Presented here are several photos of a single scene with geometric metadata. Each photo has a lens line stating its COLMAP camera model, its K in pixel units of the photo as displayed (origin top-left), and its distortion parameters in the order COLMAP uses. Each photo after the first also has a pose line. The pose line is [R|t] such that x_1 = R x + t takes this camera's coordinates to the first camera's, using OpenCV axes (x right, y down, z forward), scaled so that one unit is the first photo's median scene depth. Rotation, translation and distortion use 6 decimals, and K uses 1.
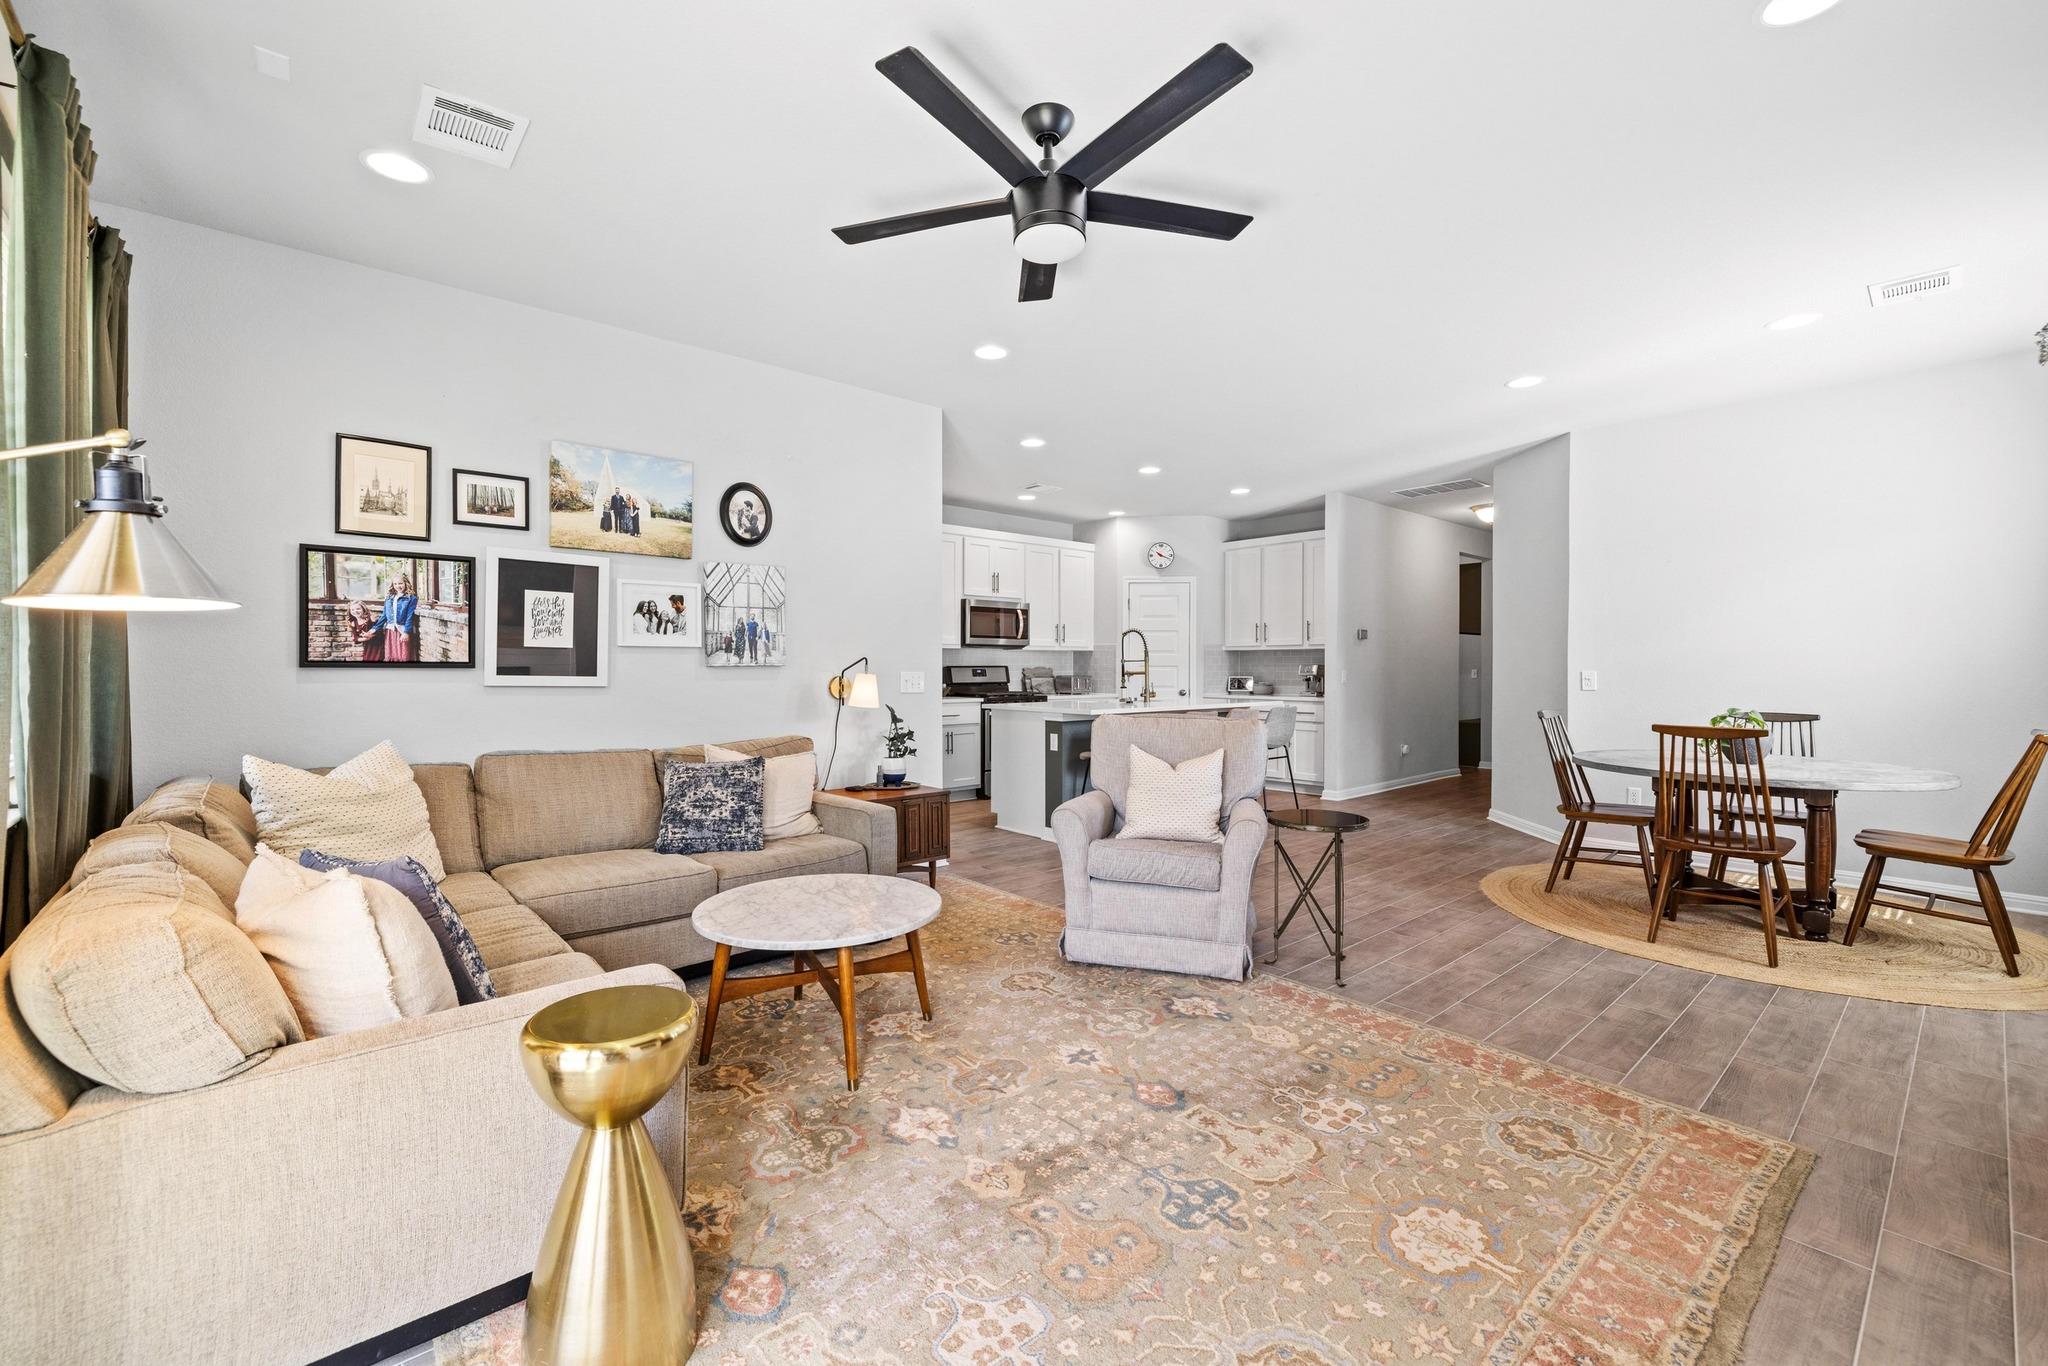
lens RADIAL K [[854.8, 0, 1028.4], [0, 854.8, 673.4], [0, 0, 1]] dist [0.002258, -0.000219]
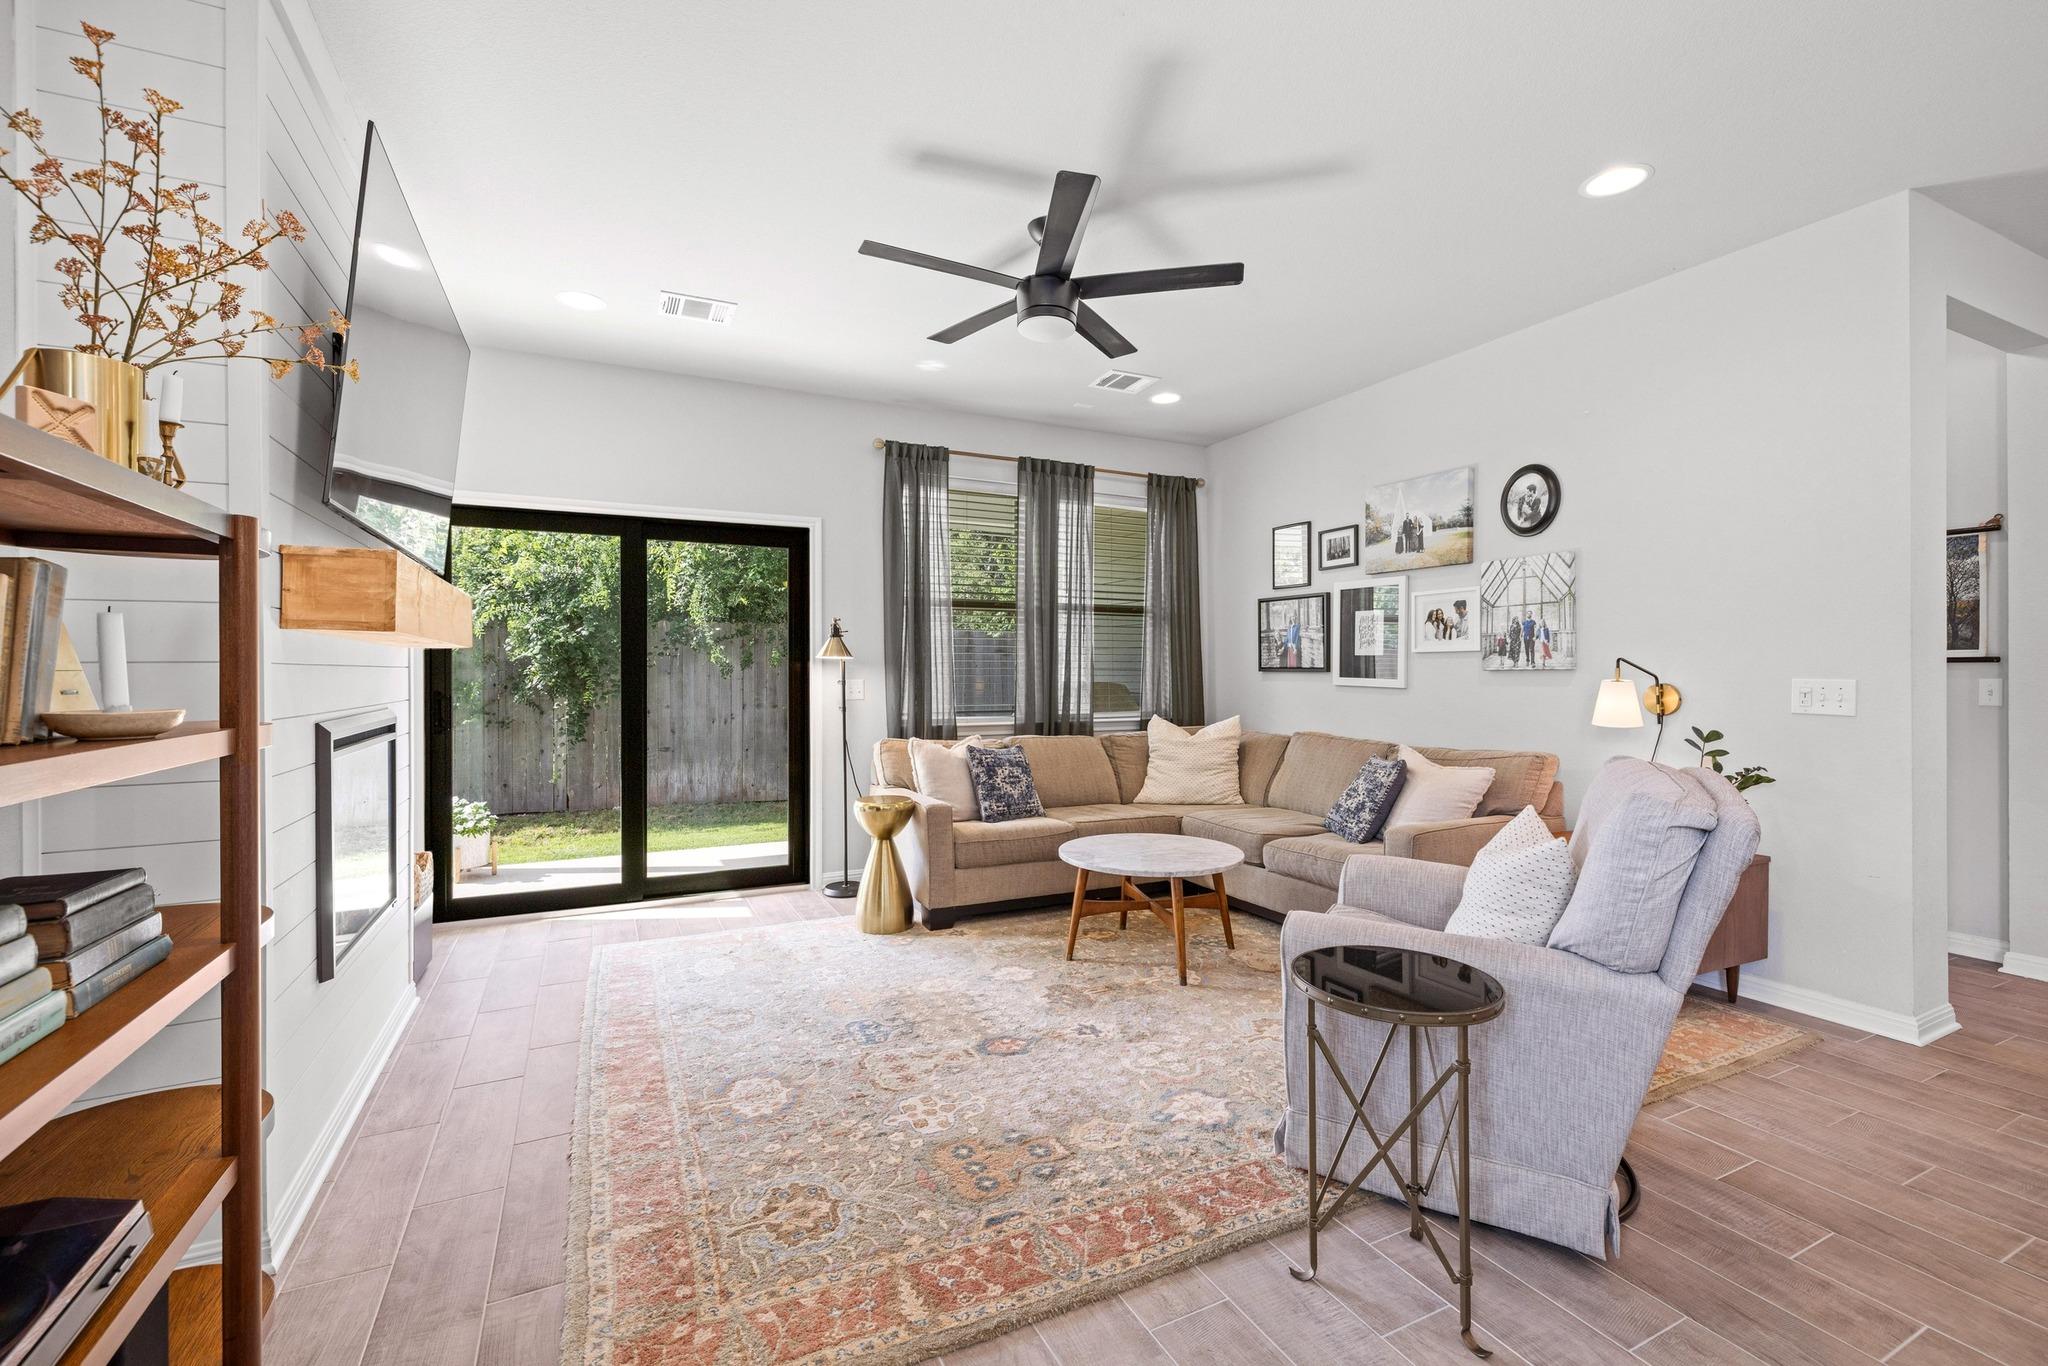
lens RADIAL K [[854.8, 0, 989.2], [0, 854.8, 668.1], [0, 0, 1]] dist [0.002258, -0.000219]
pose [[-0.288509, -0.002004, -0.957475, 0.781789], [-0.005473, 0.999985, -0.000444, -0.007949], [0.957462, 0.005112, -0.288515, 0.813799]]
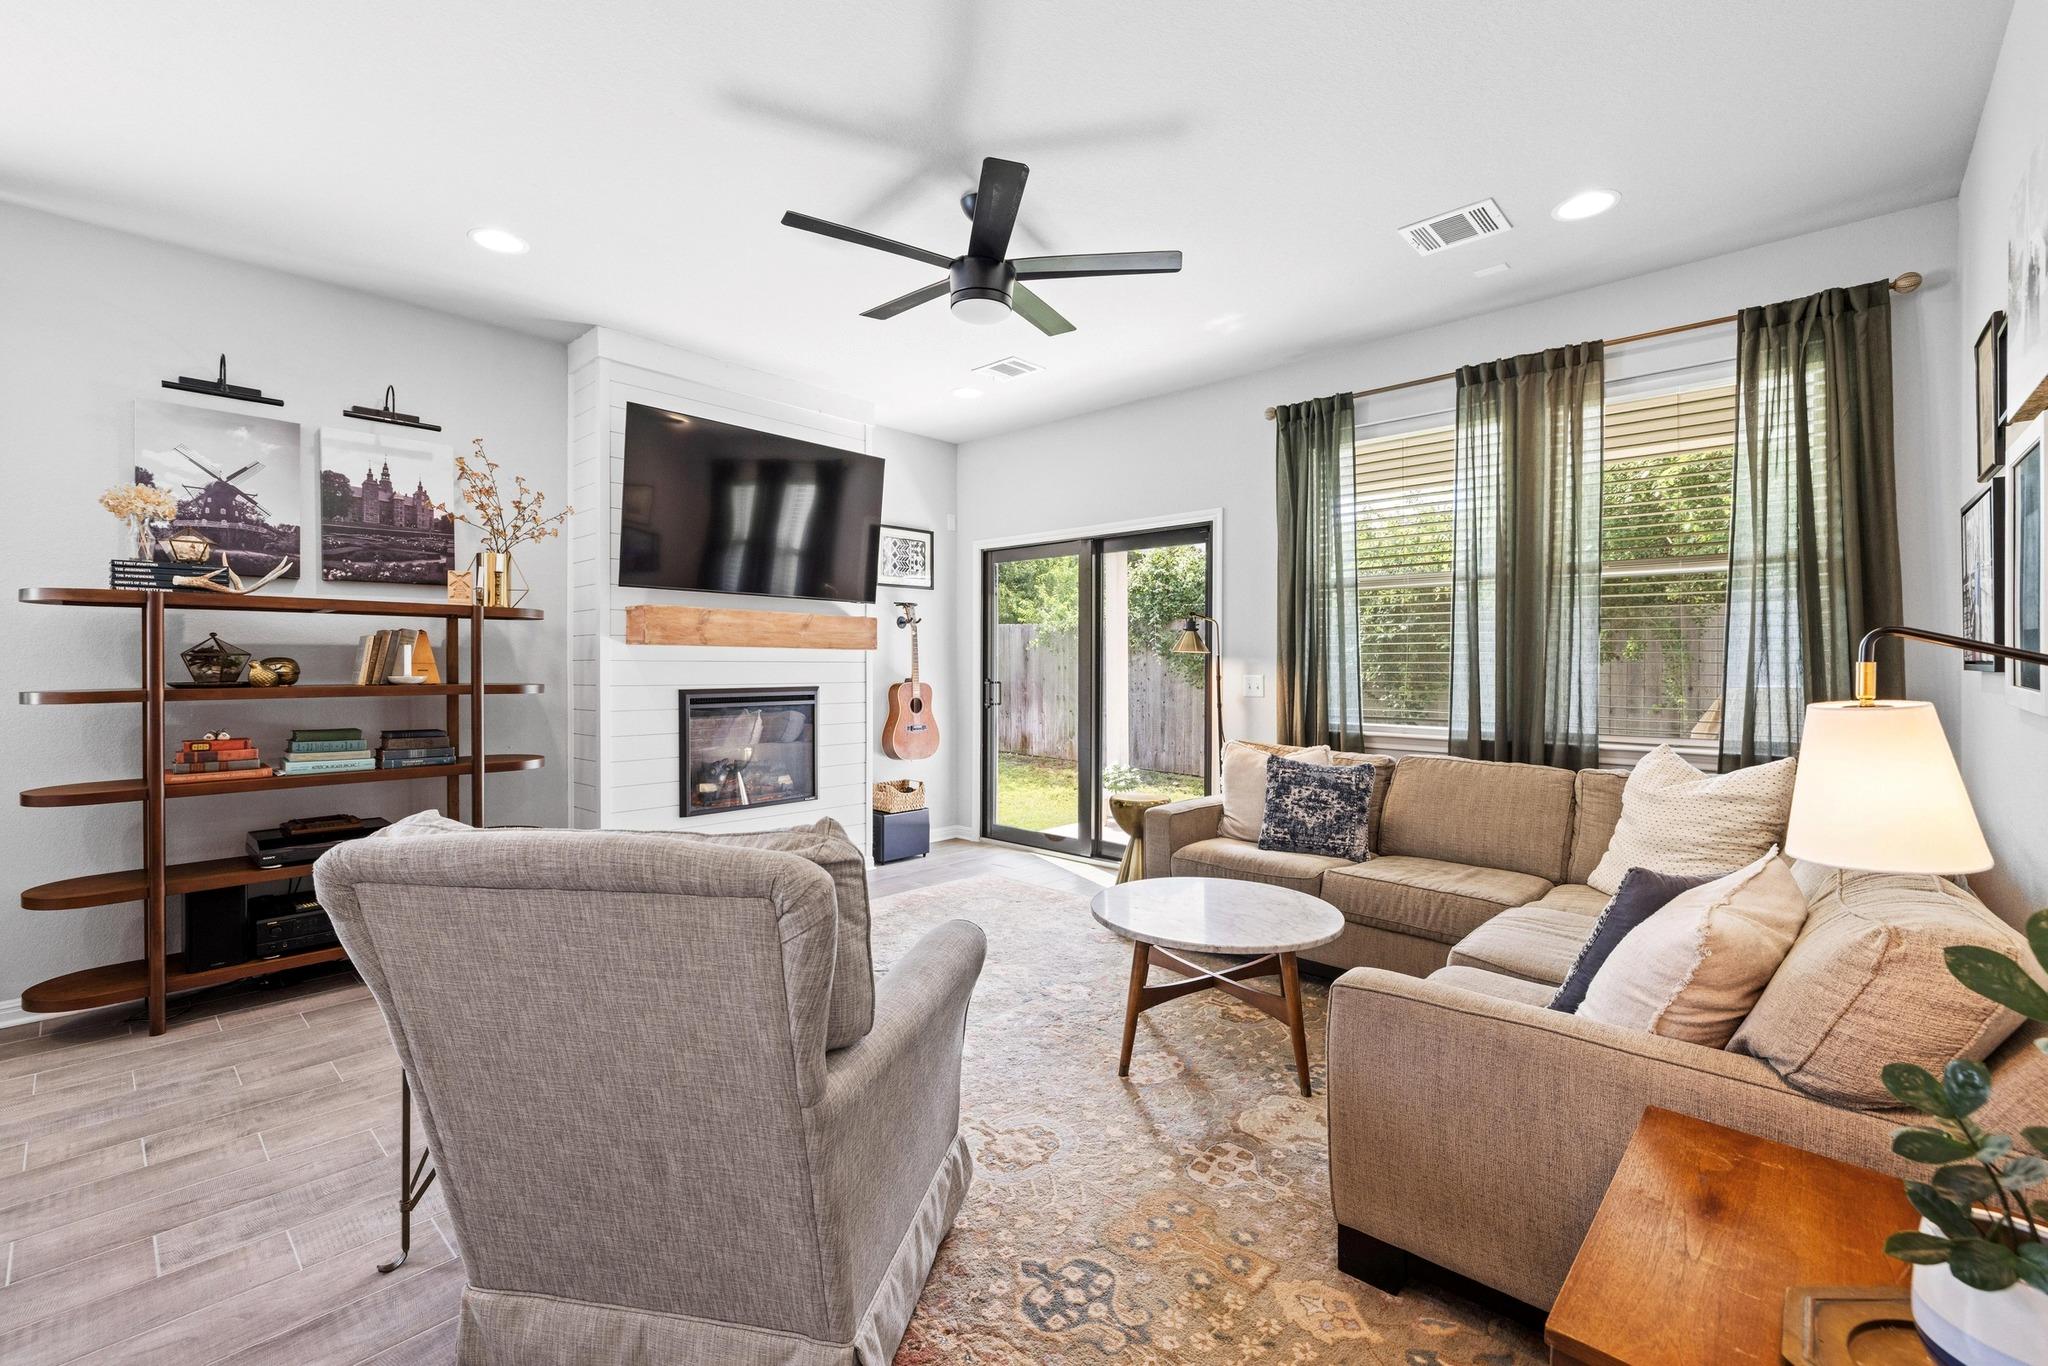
lens RADIAL K [[854.8, 0, 1024.9], [0, 854.8, 667.5], [0, 0, 1]] dist [0.002258, -0.000219]
pose [[-0.994975, -0.001705, -0.100111, 0.051705], [-0.002777, 0.999940, 0.010574, -0.012891], [0.100087, 0.010799, -0.994920, 1.397113]]
